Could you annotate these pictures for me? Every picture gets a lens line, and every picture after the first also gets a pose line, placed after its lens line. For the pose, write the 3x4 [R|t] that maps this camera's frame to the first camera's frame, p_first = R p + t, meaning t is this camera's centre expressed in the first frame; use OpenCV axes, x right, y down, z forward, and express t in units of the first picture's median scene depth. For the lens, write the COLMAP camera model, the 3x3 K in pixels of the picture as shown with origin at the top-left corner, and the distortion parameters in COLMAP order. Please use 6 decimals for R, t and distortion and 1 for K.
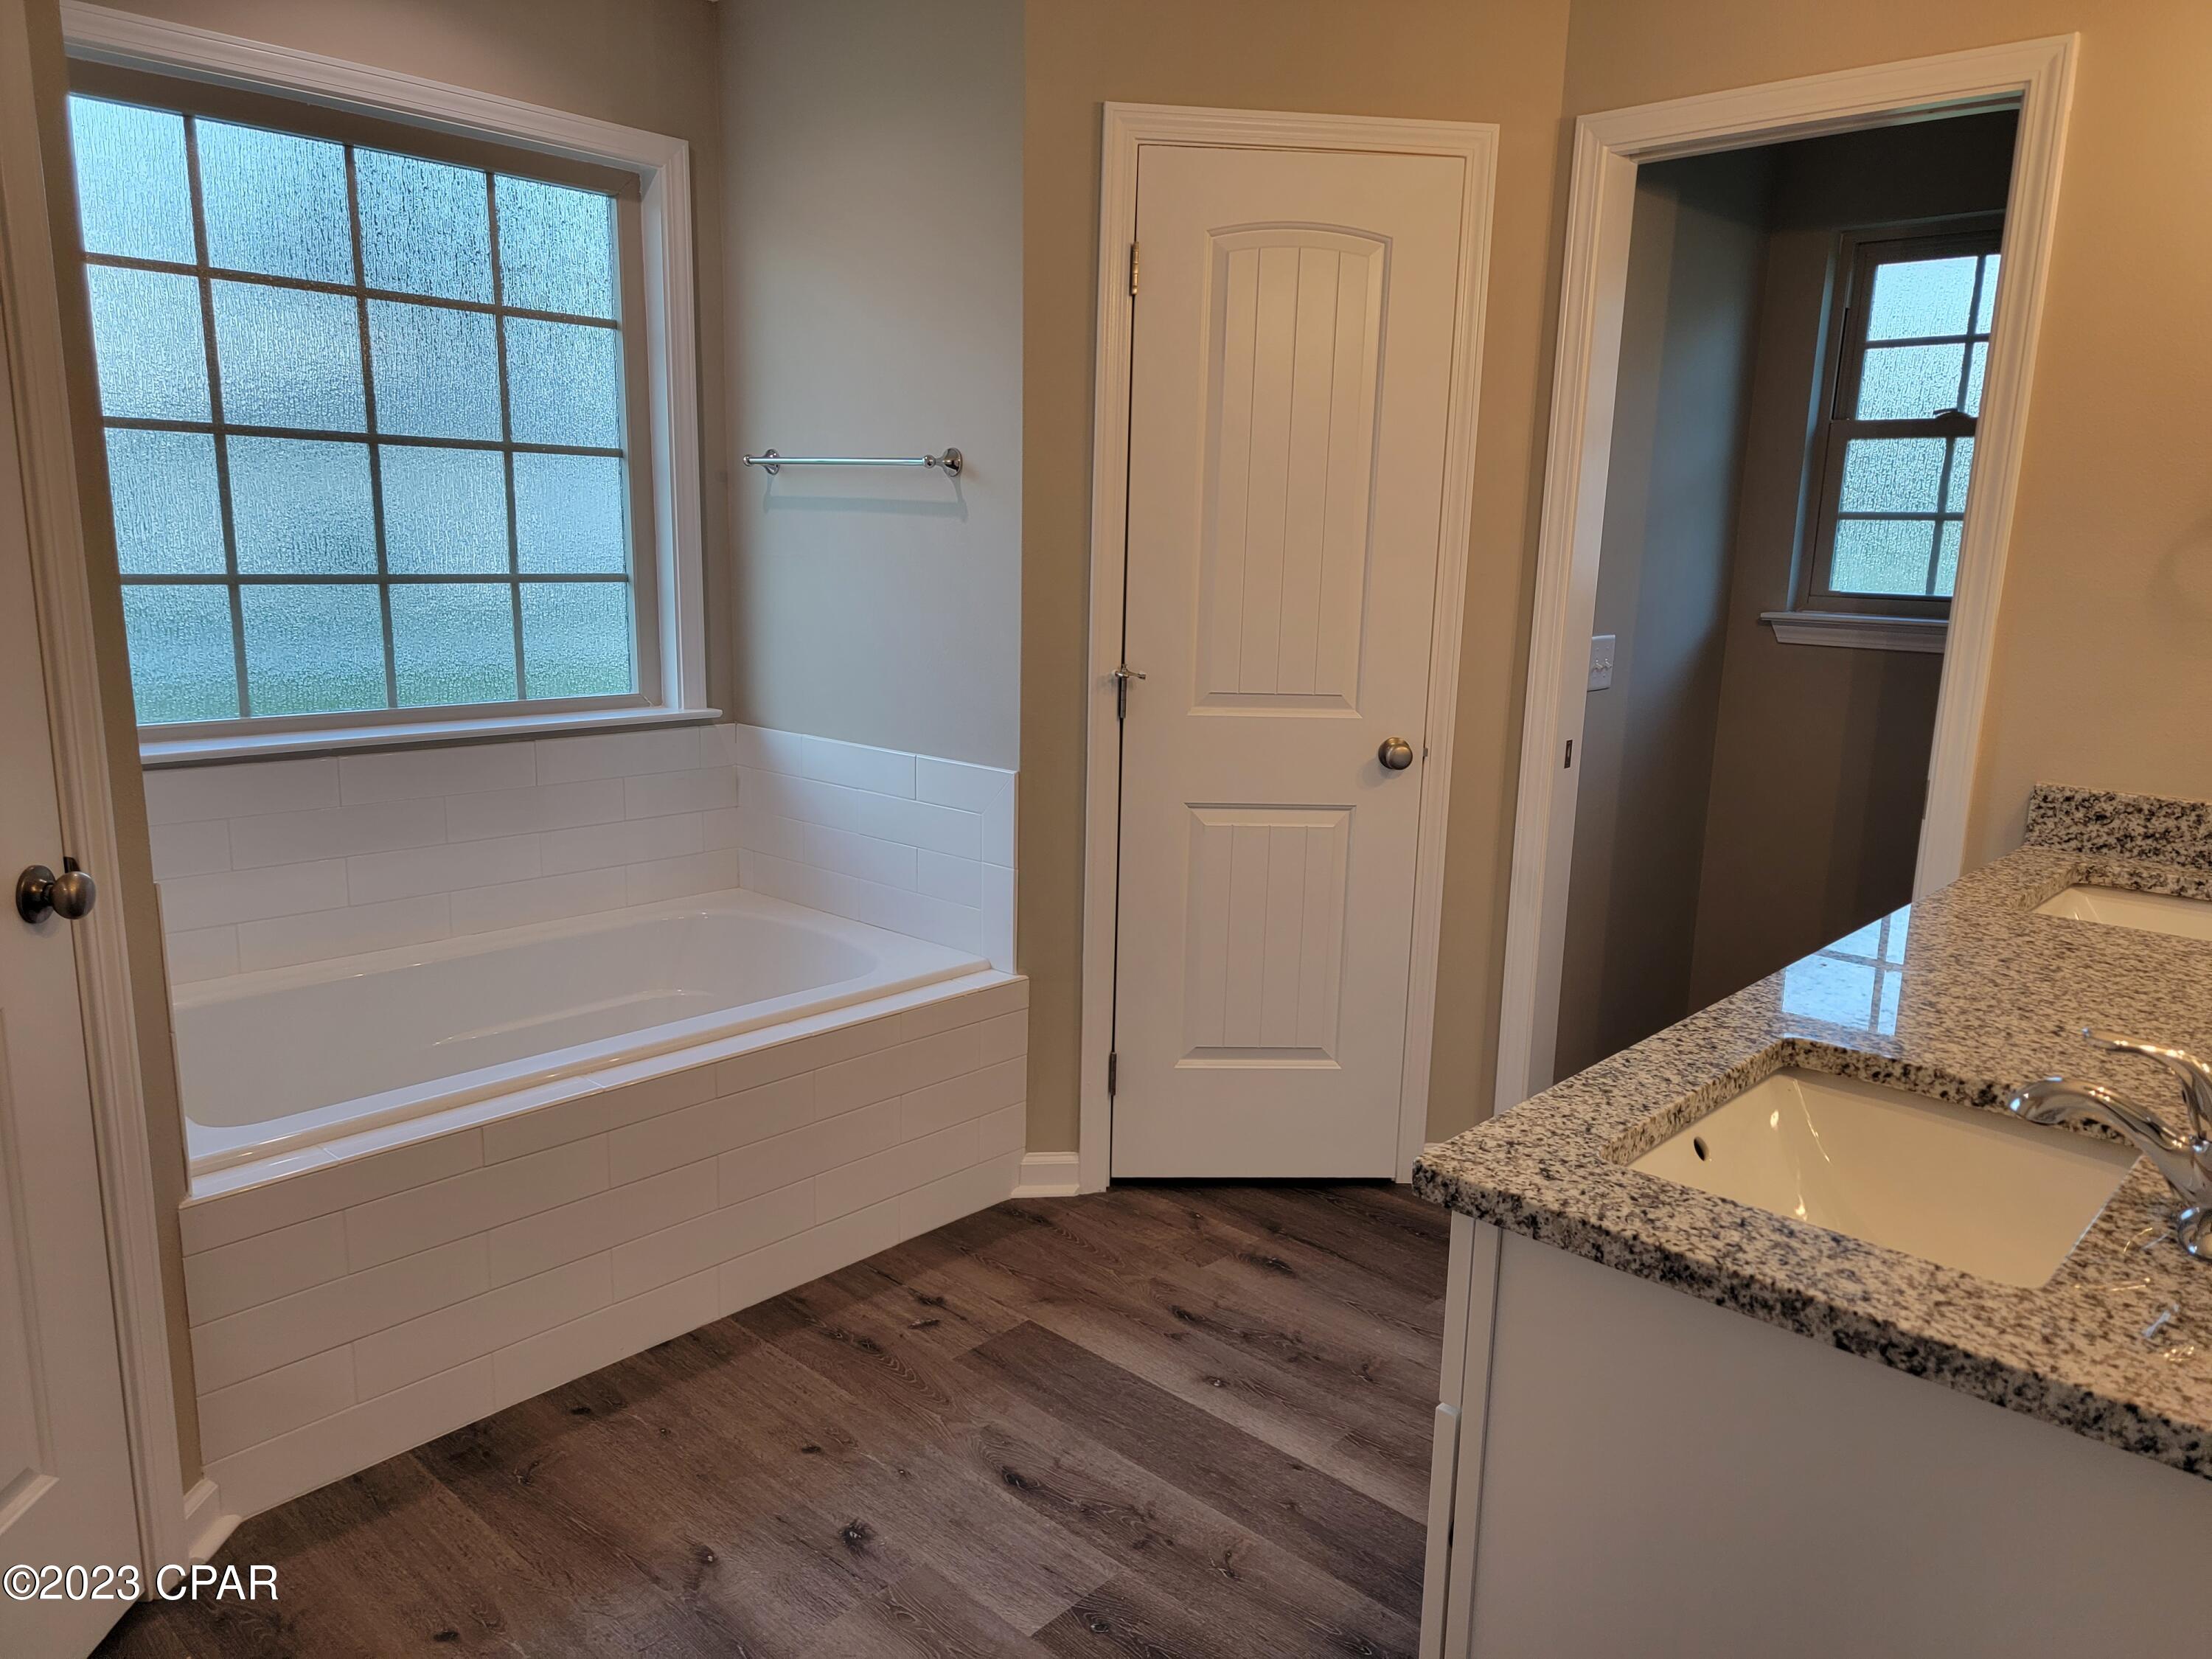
lens RADIAL K [[1537.2, 0, 1114.9], [0, 1537.2, 829.7], [0, 0, 1]] dist [0.033465, -0.016987]
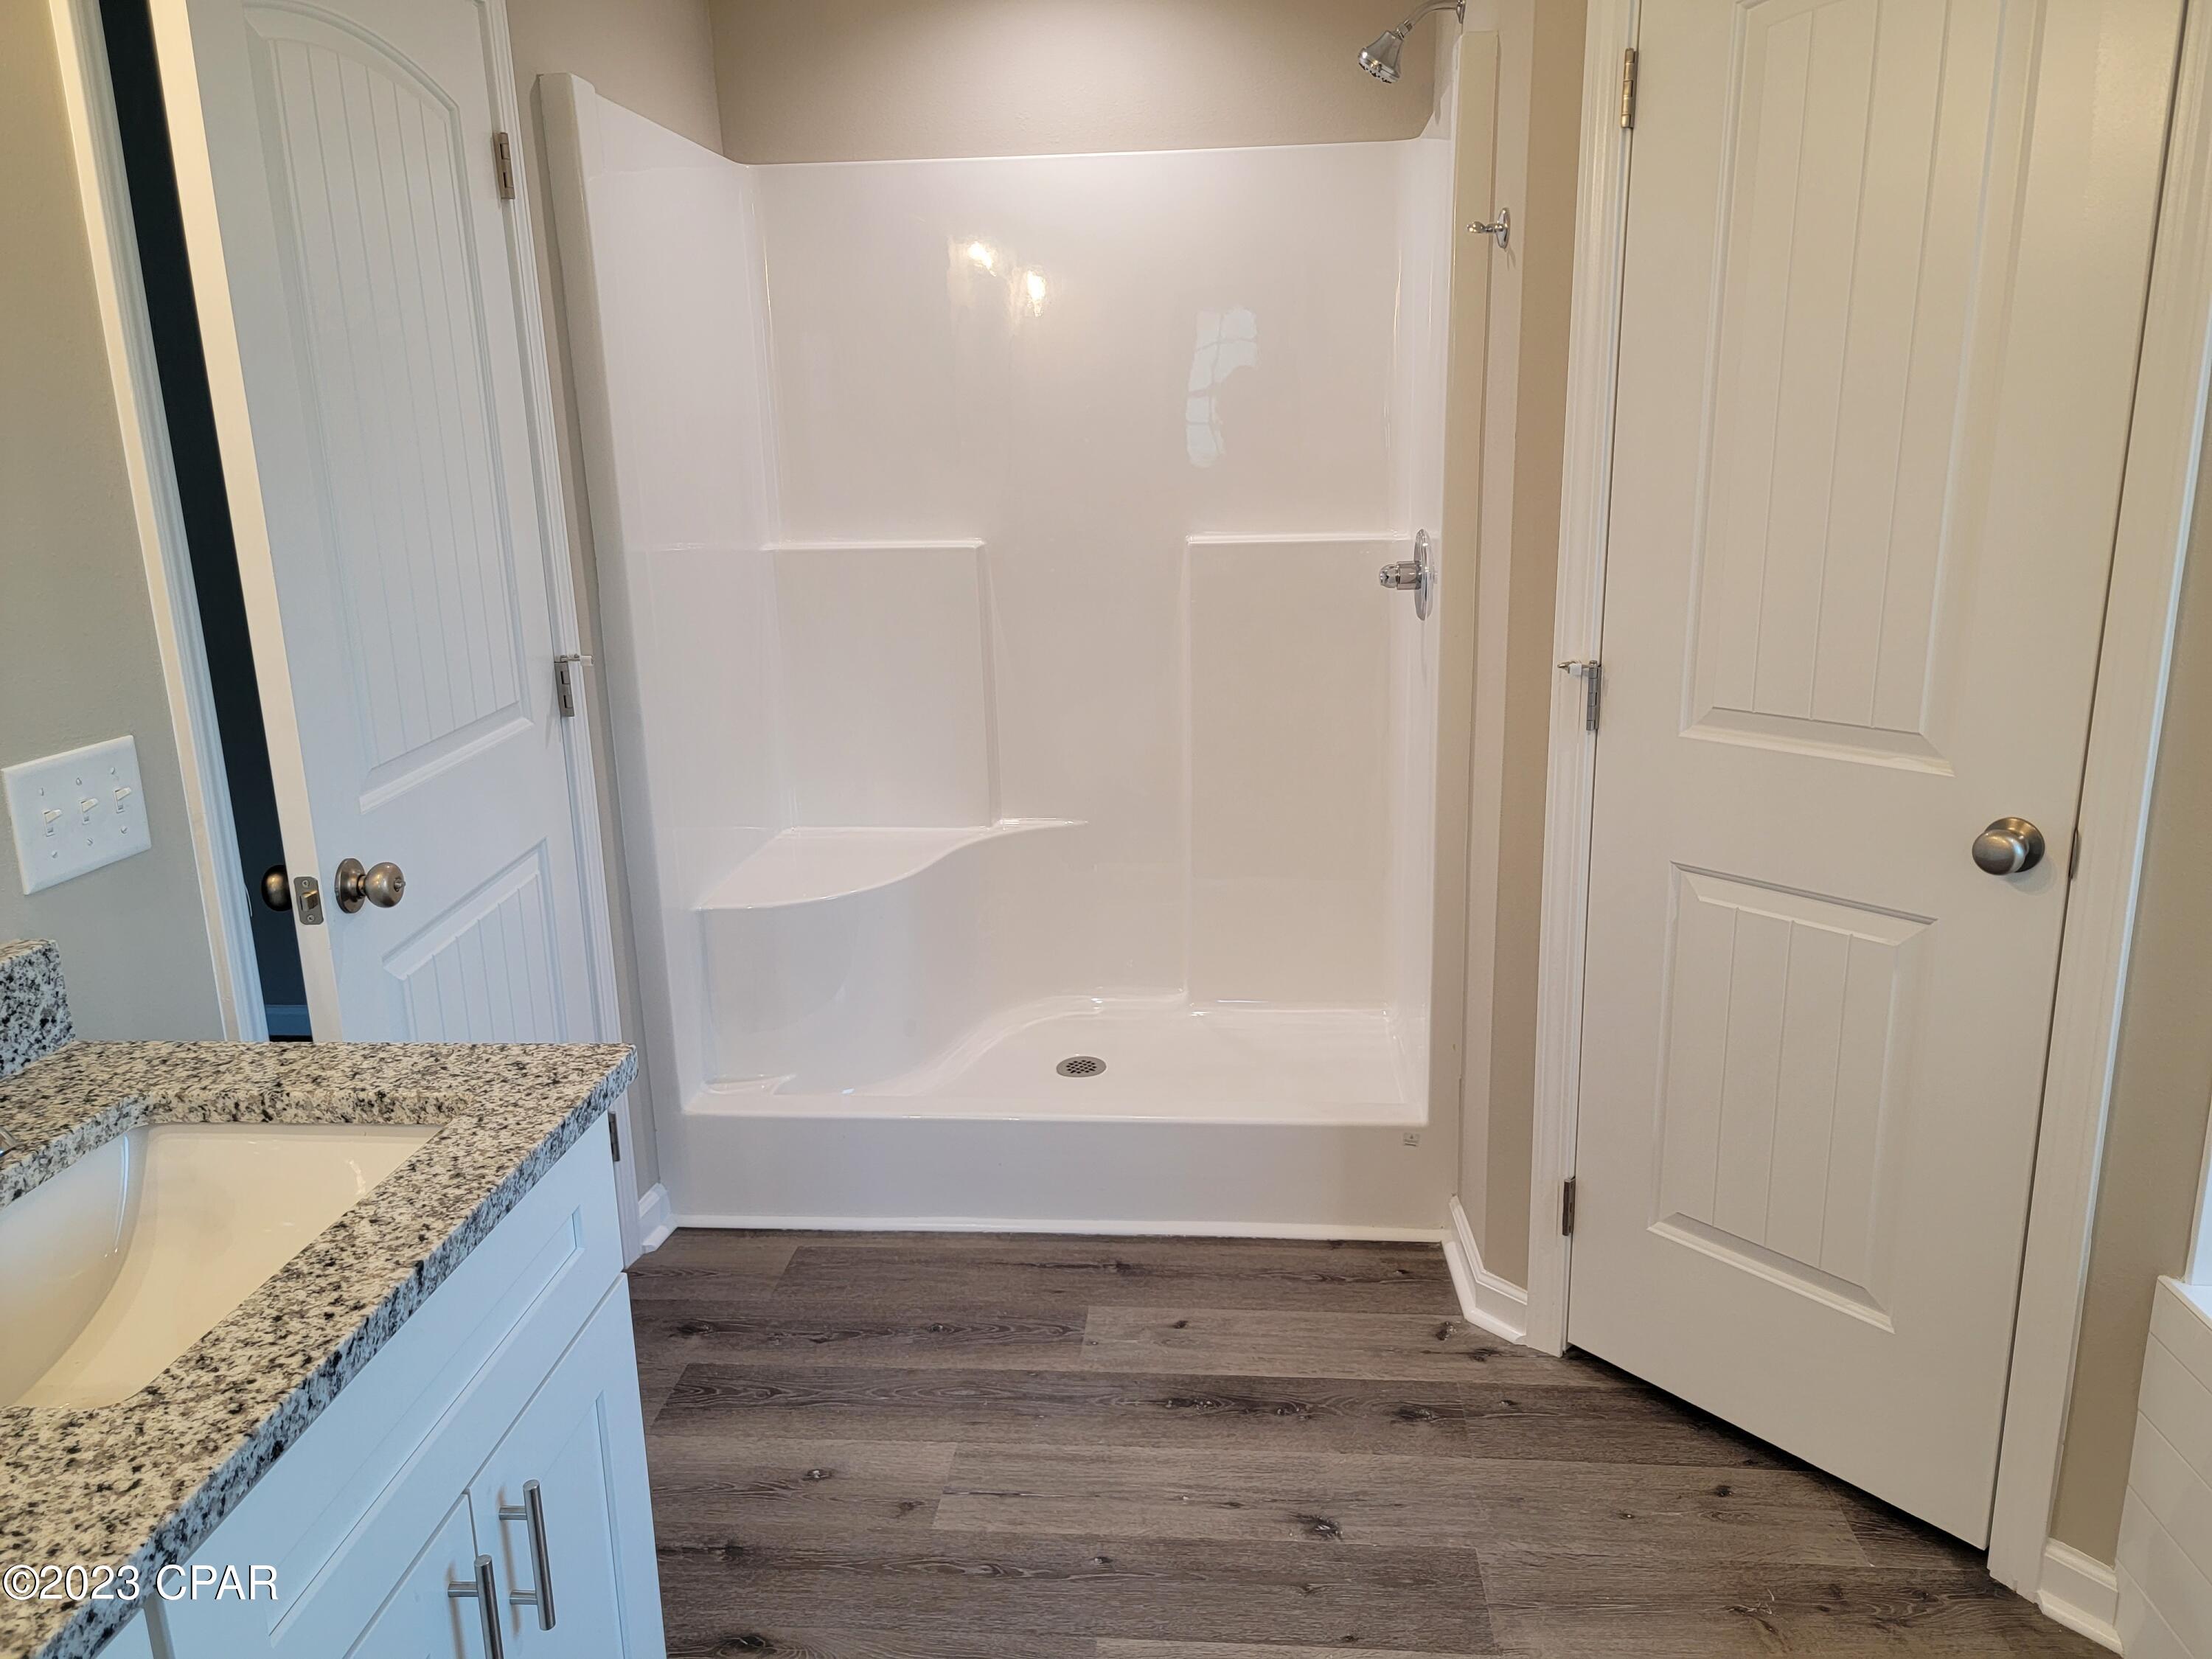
lens RADIAL K [[1537.2, 0, 1112.4], [0, 1537.2, 821.6], [0, 0, 1]] dist [0.033465, -0.016987]
pose [[-0.791513, 0.152071, -0.591931, 0.453485], [-0.108018, 0.918491, 0.380404, -0.338085], [0.601531, 0.365034, -0.710571, 1.566540]]
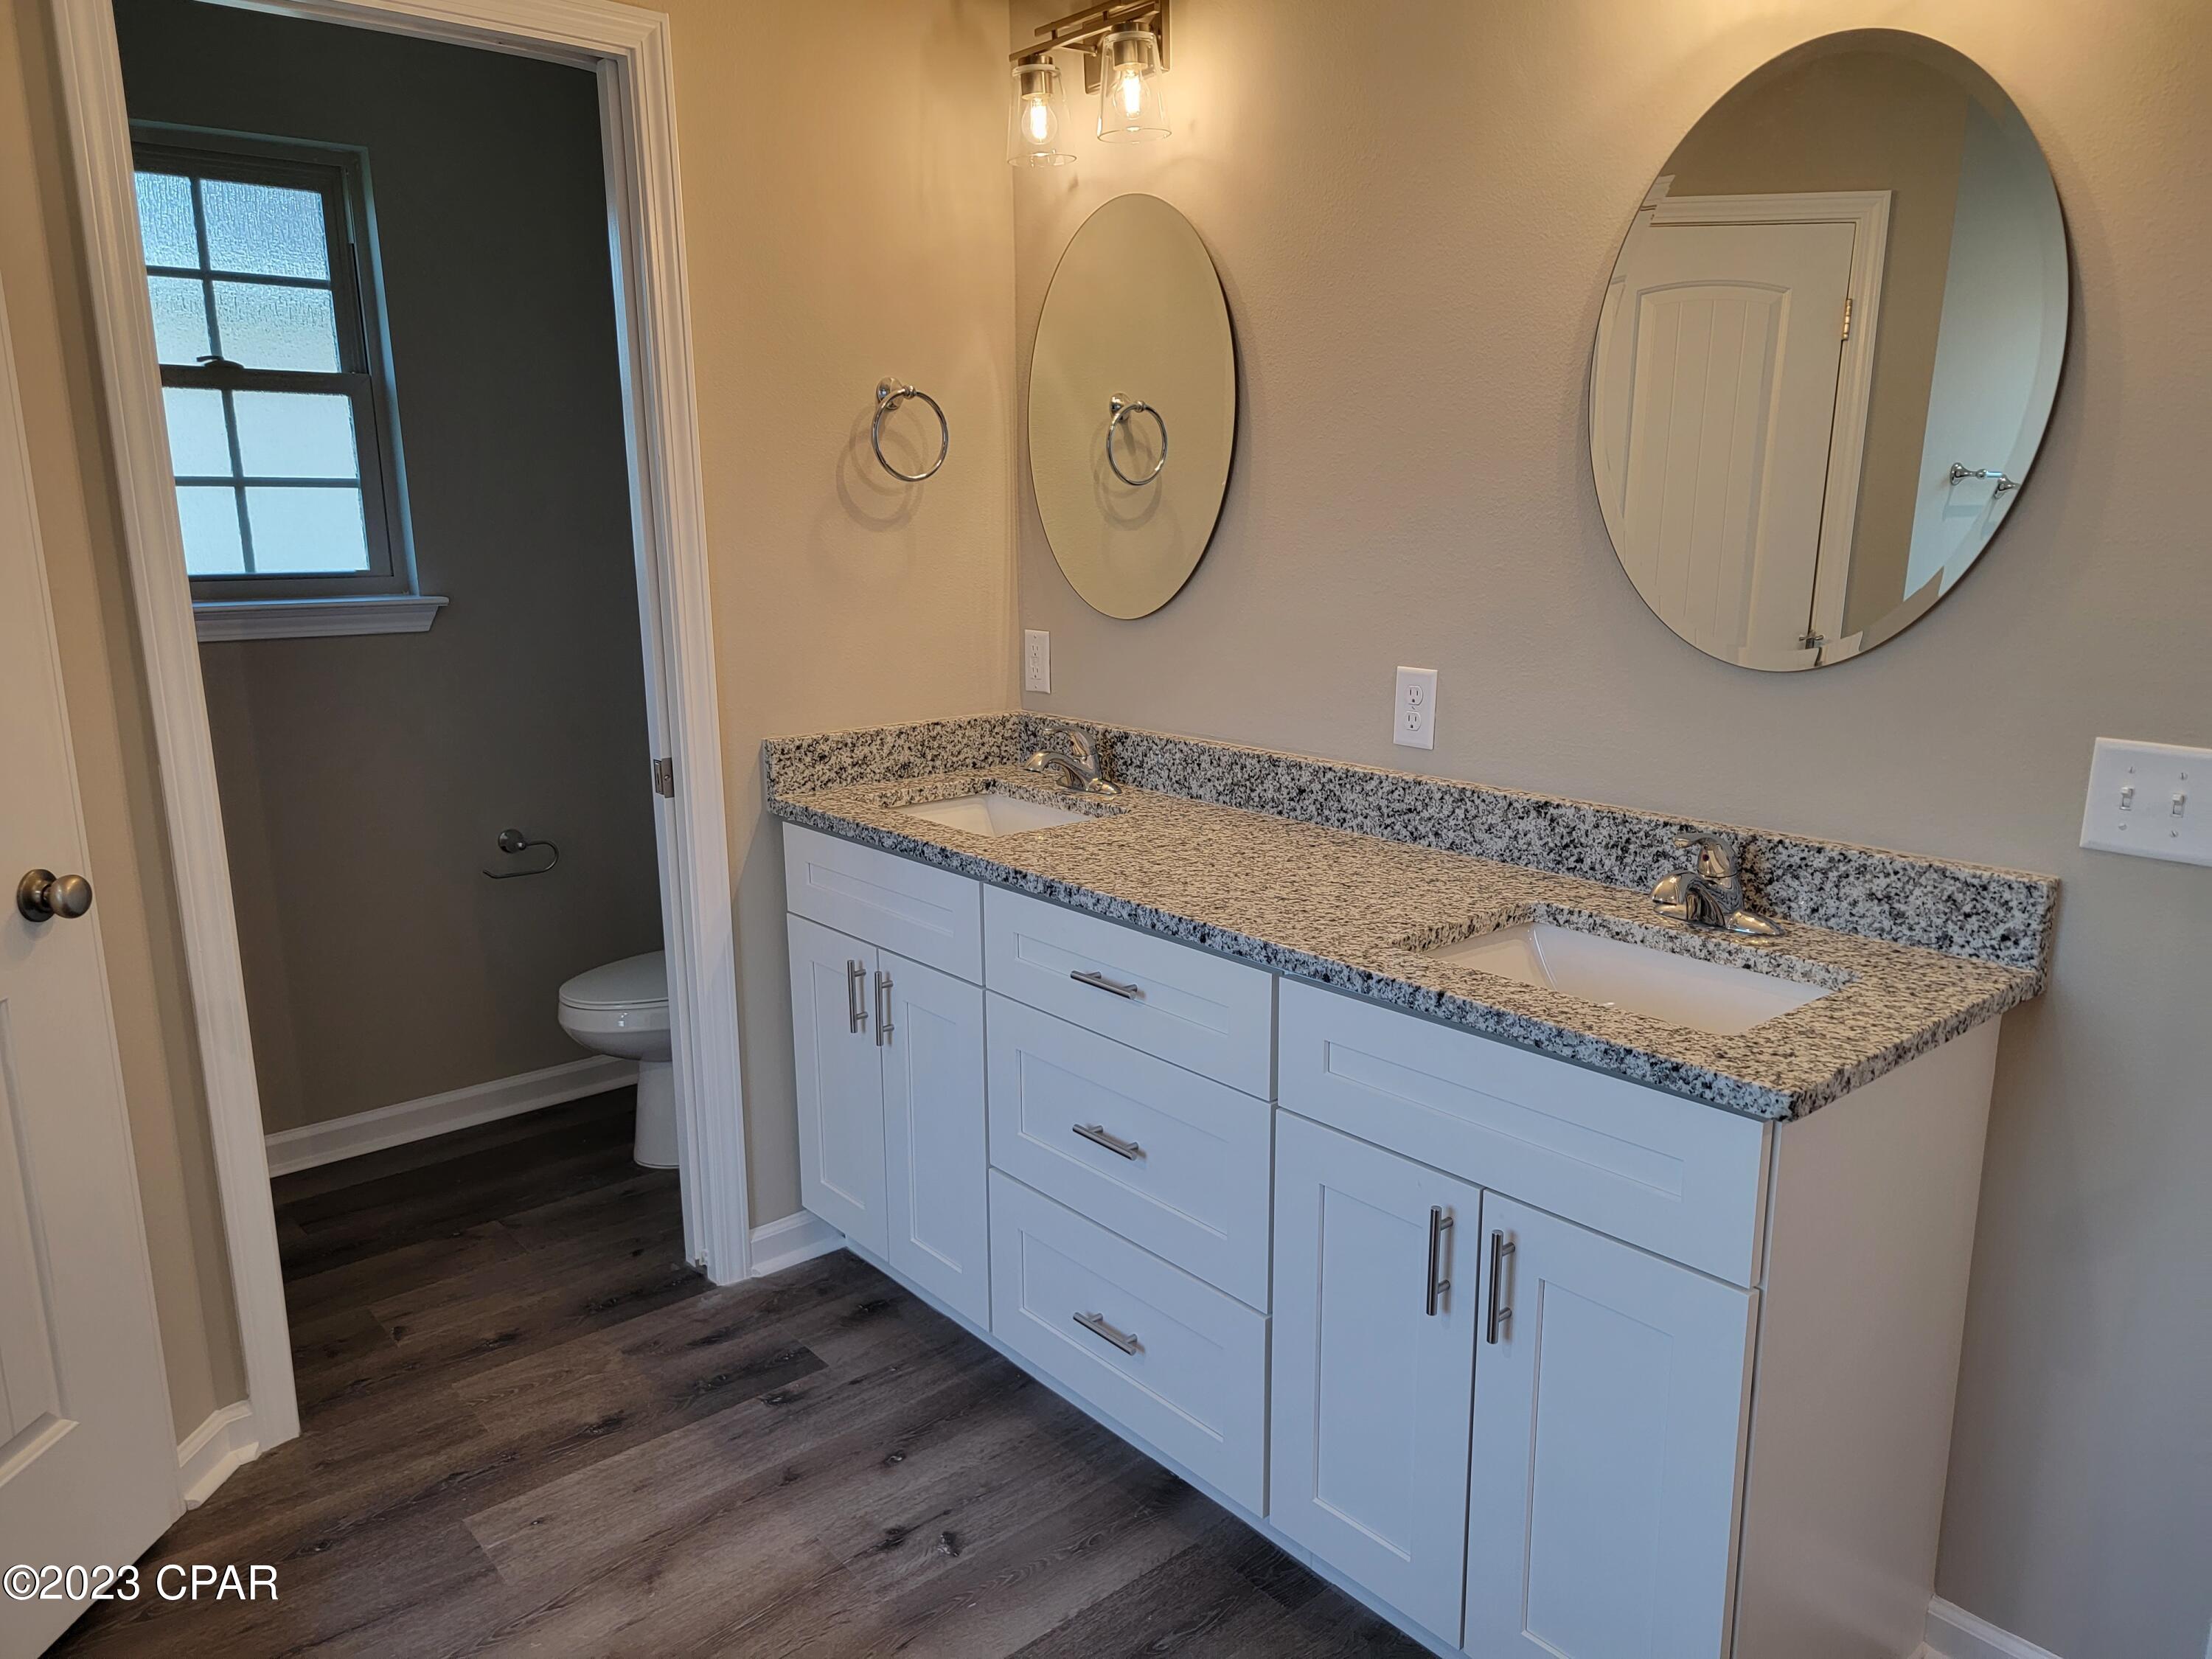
lens RADIAL K [[1537.2, 0, 1114.3], [0, 1537.2, 836.5], [0, 0, 1]] dist [0.033465, -0.016987]
pose [[0.116862, -0.235838, 0.964740, -0.717401], [0.197705, 0.957478, 0.210114, -0.237365], [-0.973271, 0.166179, 0.158519, 0.998702]]
